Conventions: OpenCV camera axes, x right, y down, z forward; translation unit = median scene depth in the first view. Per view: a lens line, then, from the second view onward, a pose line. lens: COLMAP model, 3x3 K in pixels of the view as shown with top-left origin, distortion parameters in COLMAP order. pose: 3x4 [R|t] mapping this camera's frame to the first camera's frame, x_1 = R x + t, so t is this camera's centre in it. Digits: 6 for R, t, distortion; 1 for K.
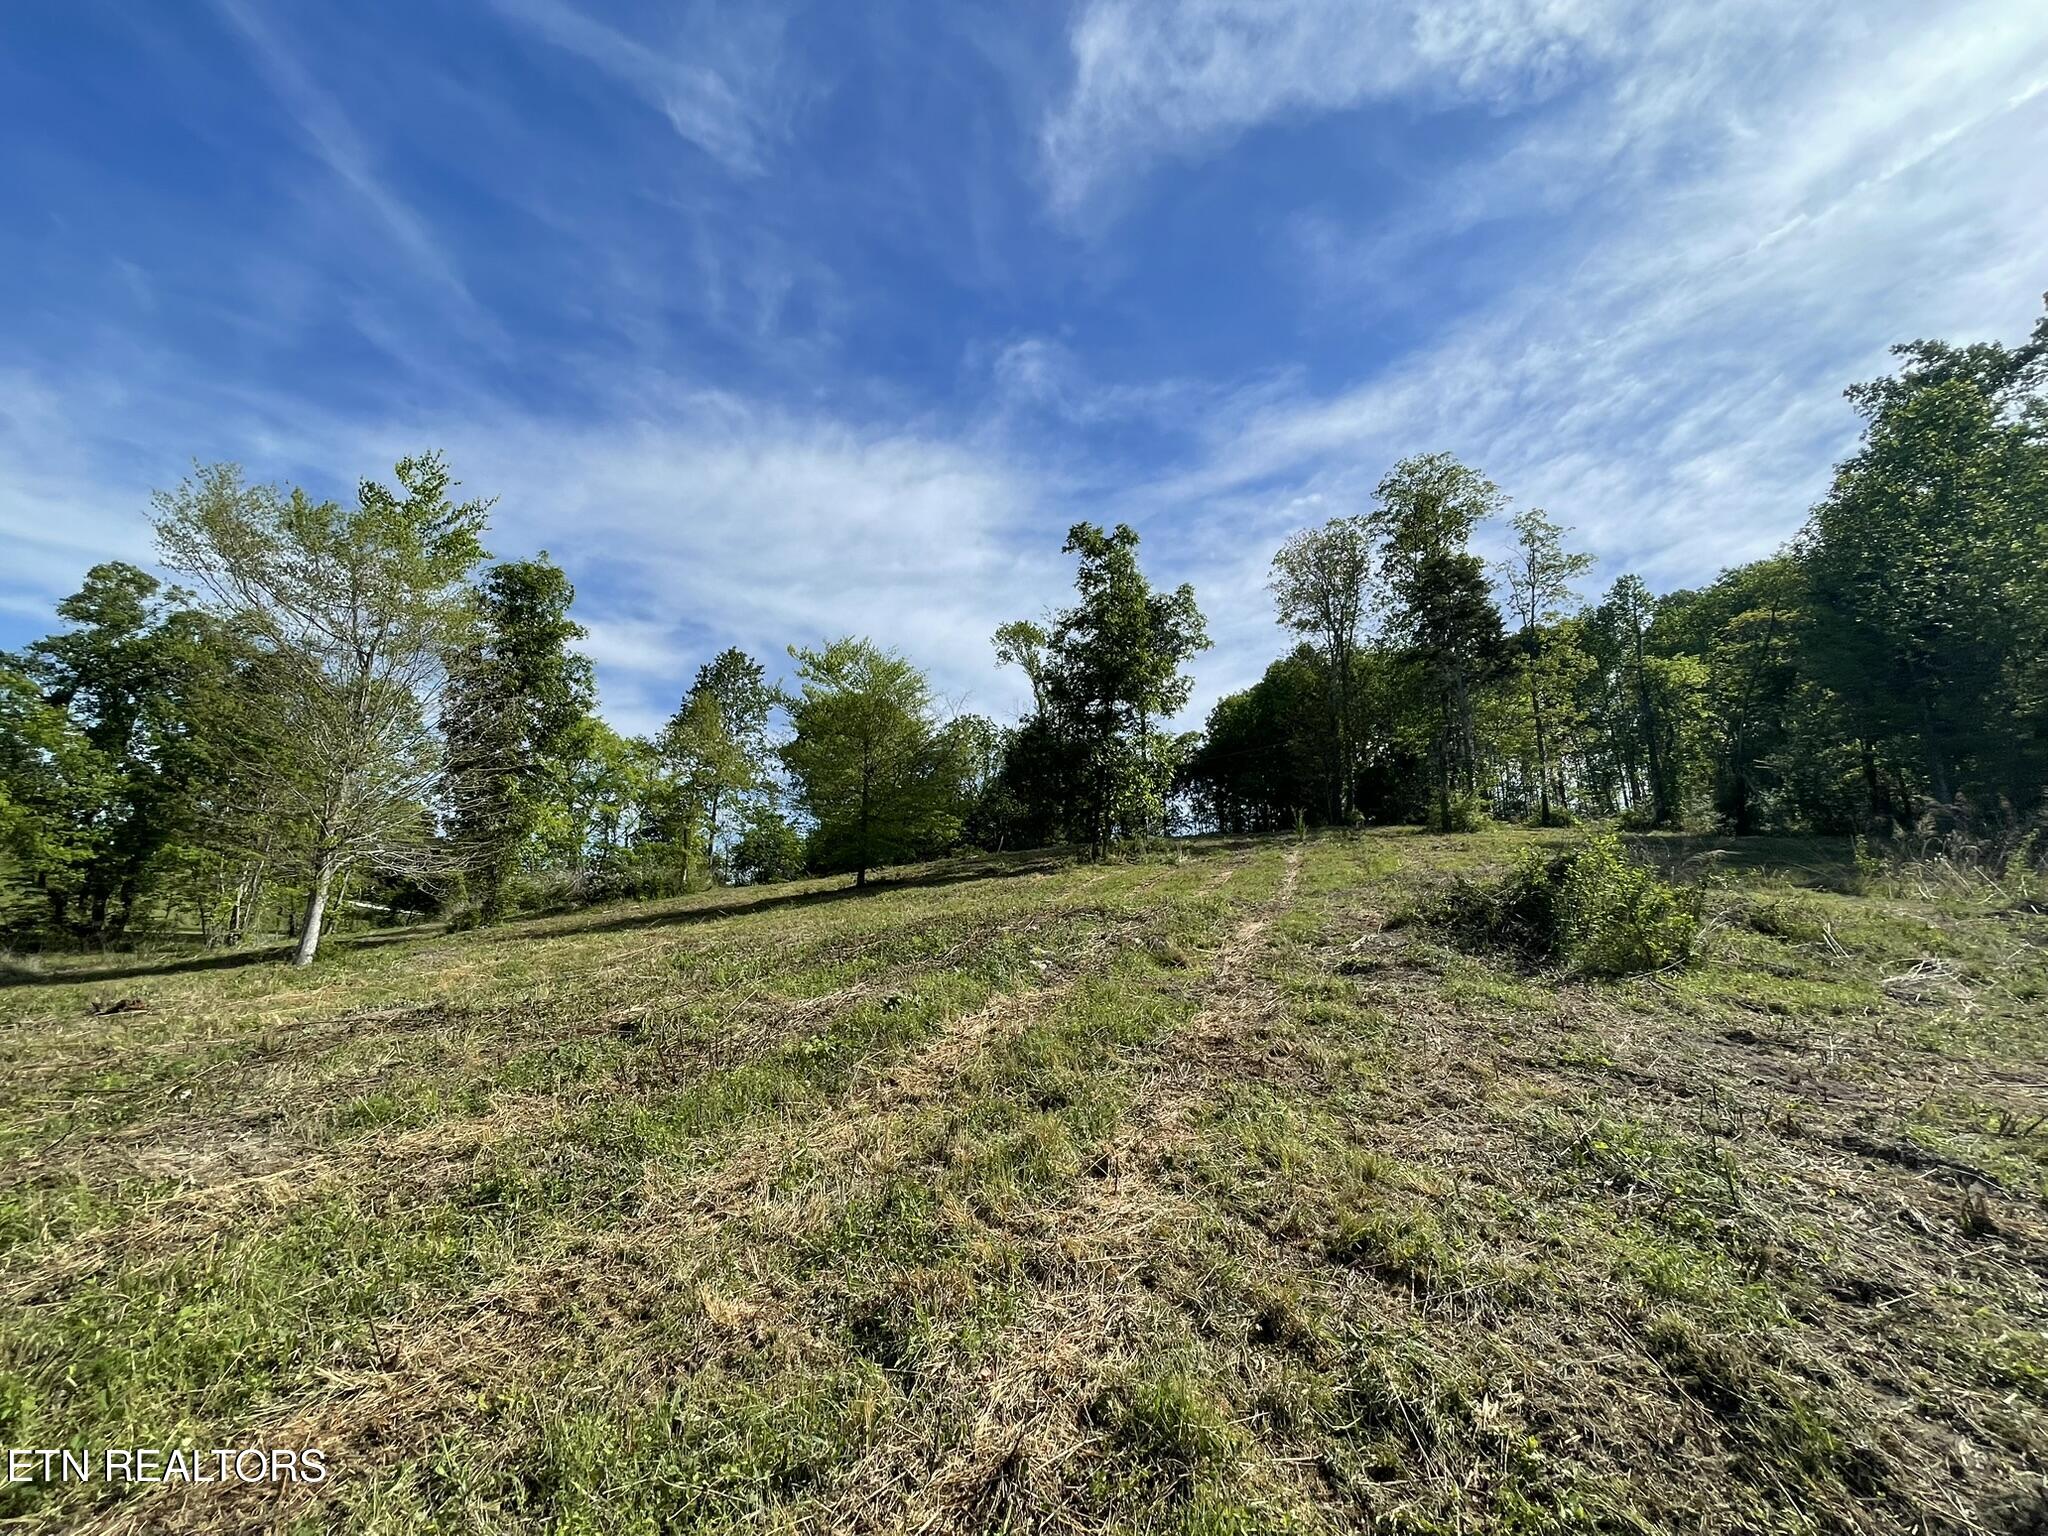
lens RADIAL K [[832.4, 0, 1019.7], [0, 832.4, 766.3], [0, 0, 1]] dist [-0.004180, 0.001513]
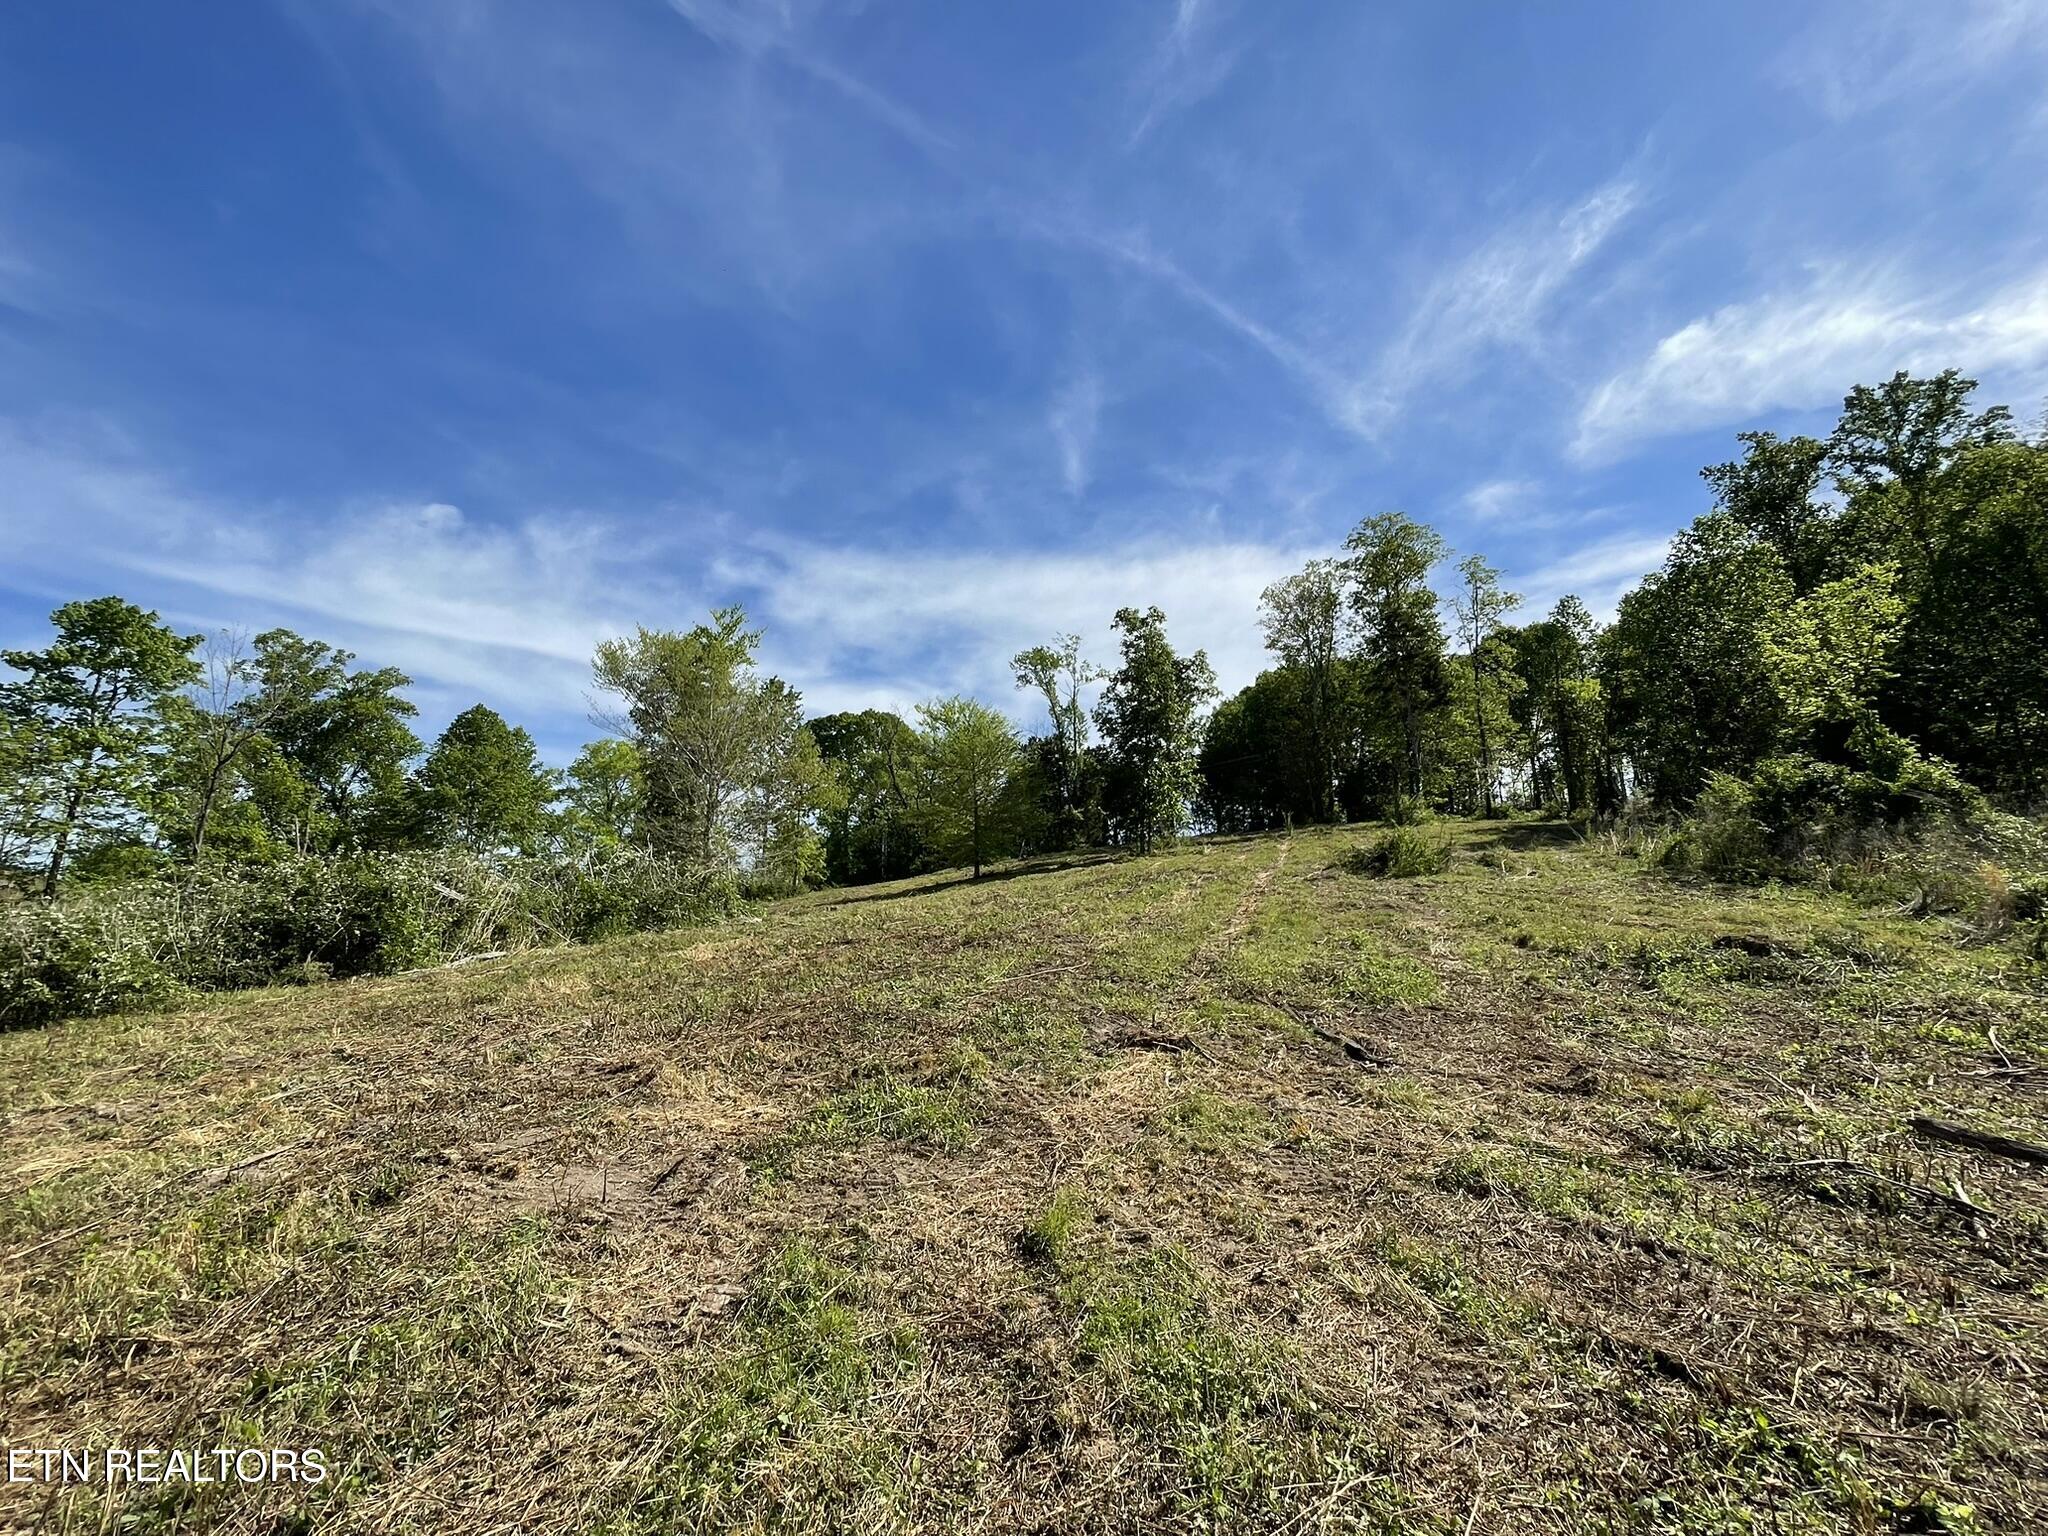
lens RADIAL K [[896.0, 0, 1024.9], [0, 896.0, 768.9], [0, 0, 1]] dist [-0.004663, -0.000205]
pose [[0.998971, -0.026910, 0.036506, -0.139835], [0.026879, 0.999638, 0.001330, -0.031804], [-0.036528, -0.000348, 0.999333, -0.433036]]
